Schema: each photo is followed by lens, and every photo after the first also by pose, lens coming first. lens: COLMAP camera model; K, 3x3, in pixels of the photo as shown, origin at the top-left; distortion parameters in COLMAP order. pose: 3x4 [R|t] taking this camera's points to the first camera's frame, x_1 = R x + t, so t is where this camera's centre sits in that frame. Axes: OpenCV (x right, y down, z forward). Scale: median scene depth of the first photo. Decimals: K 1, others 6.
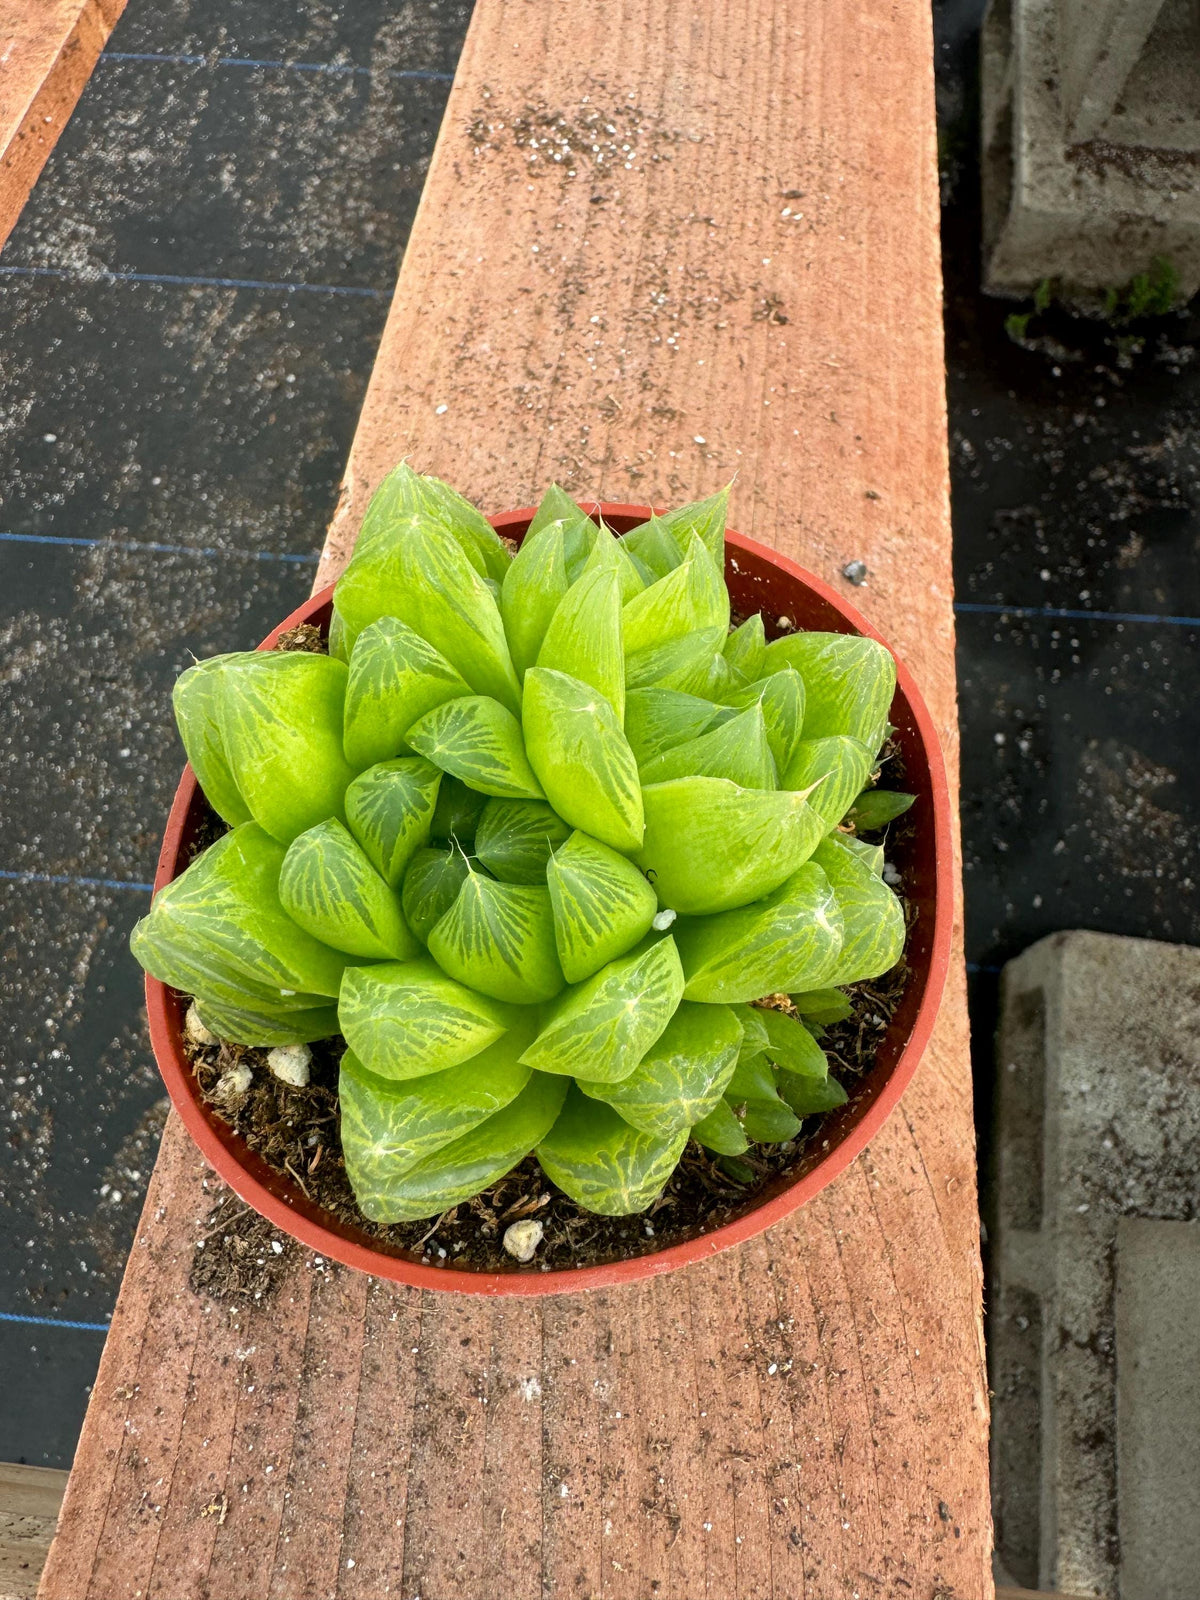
lens RADIAL K [[1177.8, 0, 602.8], [0, 1177.8, 682.3], [0, 0, 1]] dist [-0.003513, -0.004660]
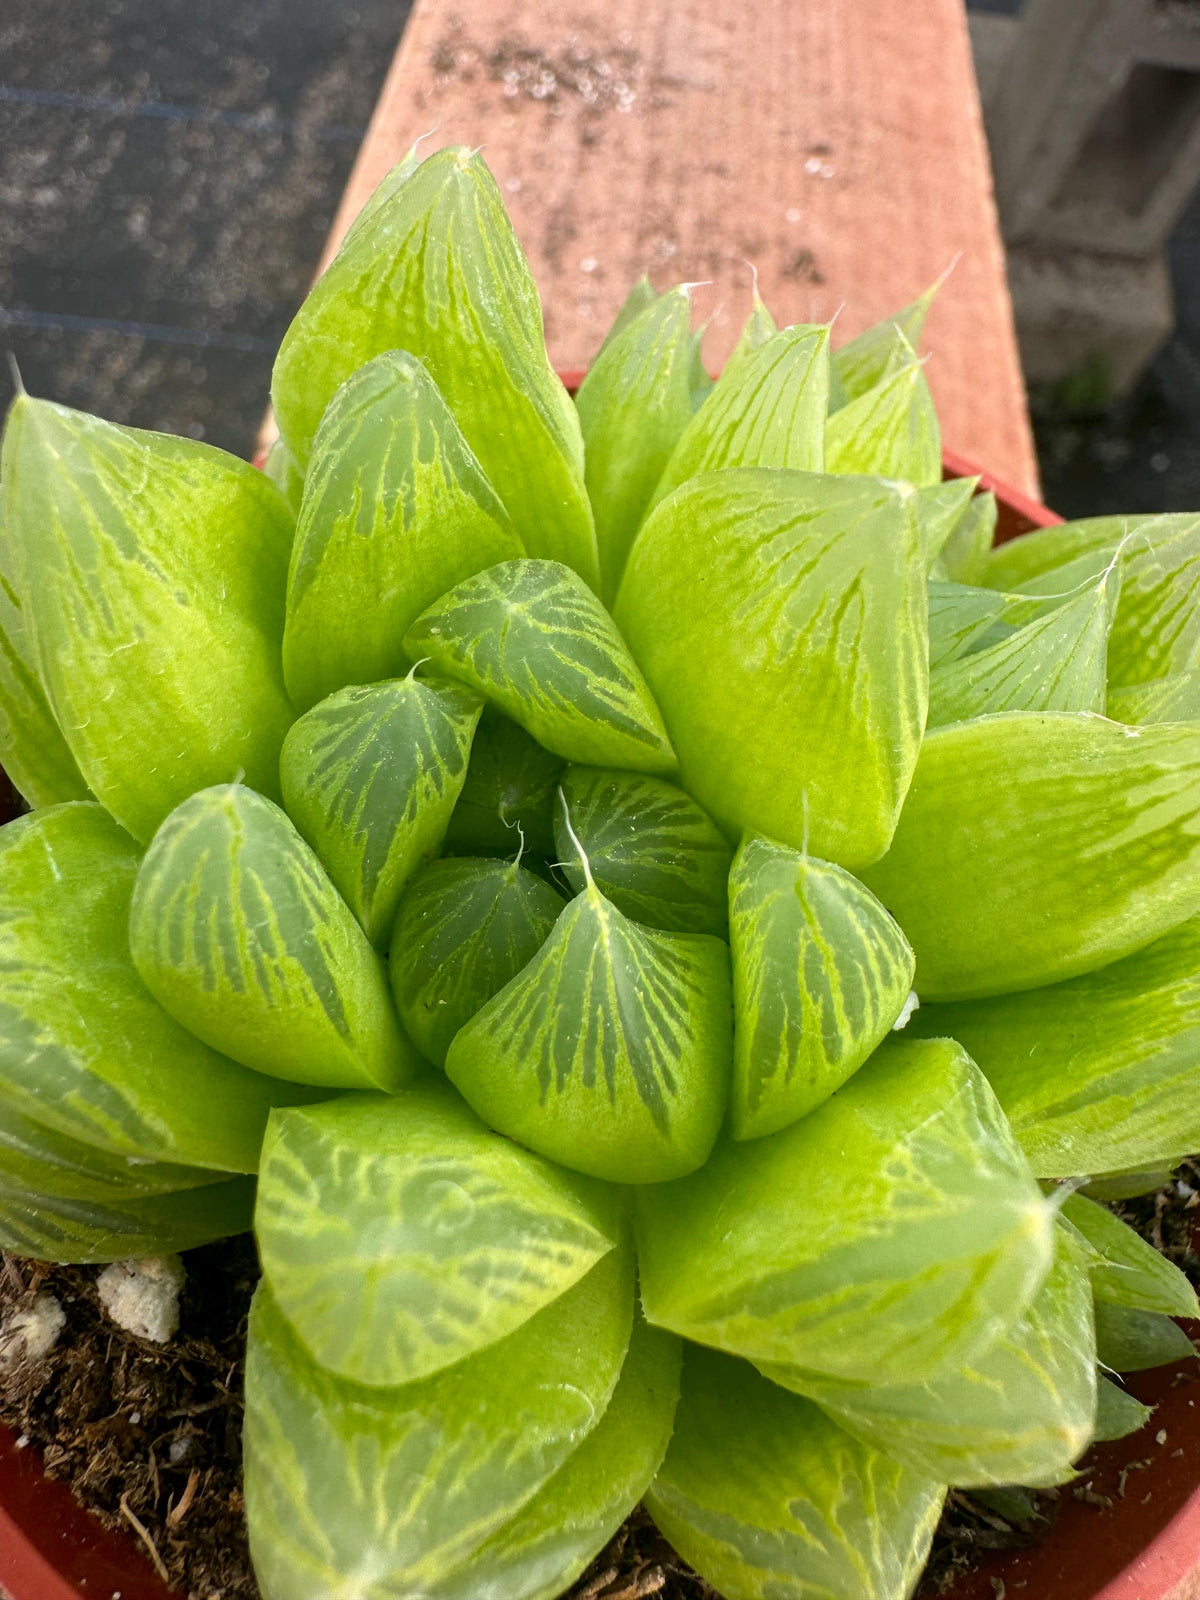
lens RADIAL K [[1177.8, 0, 602.8], [0, 1177.8, 682.3], [0, 0, 1]] dist [-0.003513, -0.004660]
pose [[0.996162, 0.027578, 0.083066, -0.126841], [-0.020165, 0.995846, -0.088789, 0.109490], [-0.085169, 0.086773, 0.992581, 0.496386]]
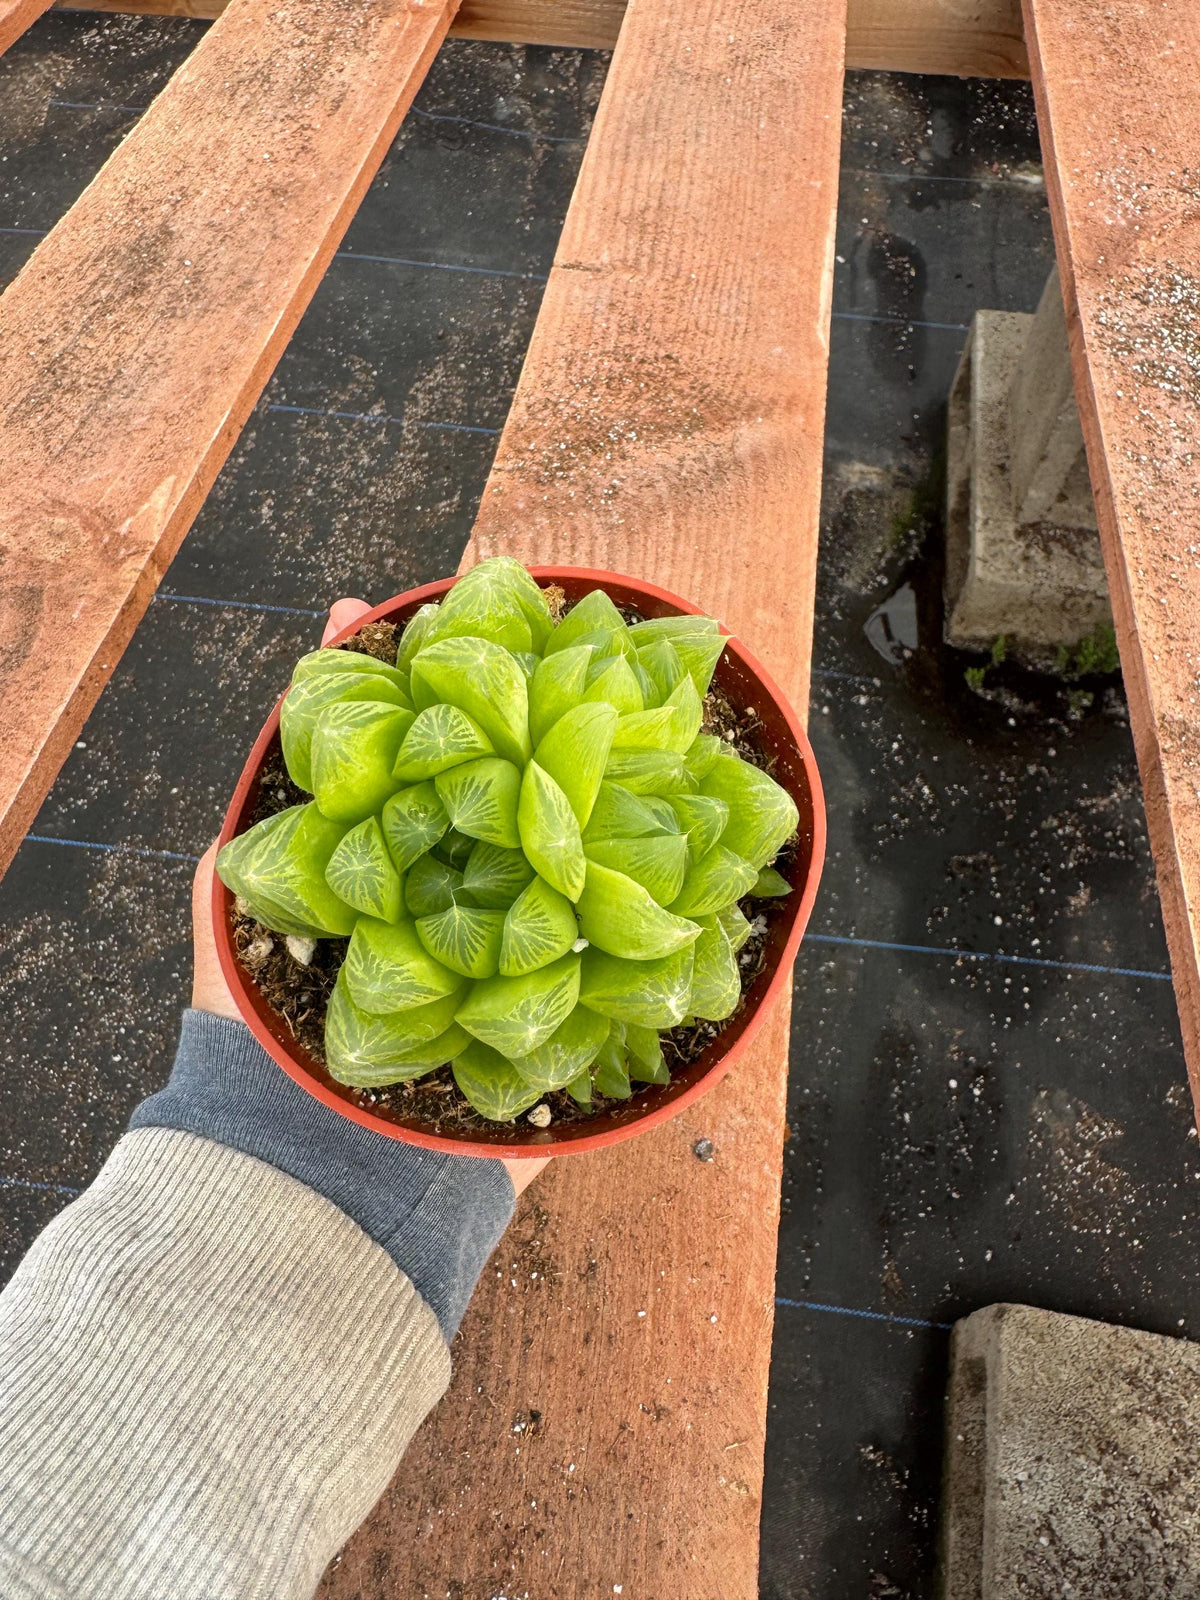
lens RADIAL K [[1180.4, 0, 604.5], [0, 1180.4, 724.0], [0, 0, 1]] dist [-0.009800, -0.000675]
pose [[0.957332, 0.287989, 0.024022, -0.030882], [-0.285427, 0.929248, 0.234584, -0.398053], [0.045235, -0.231432, 0.971799, -0.328394]]
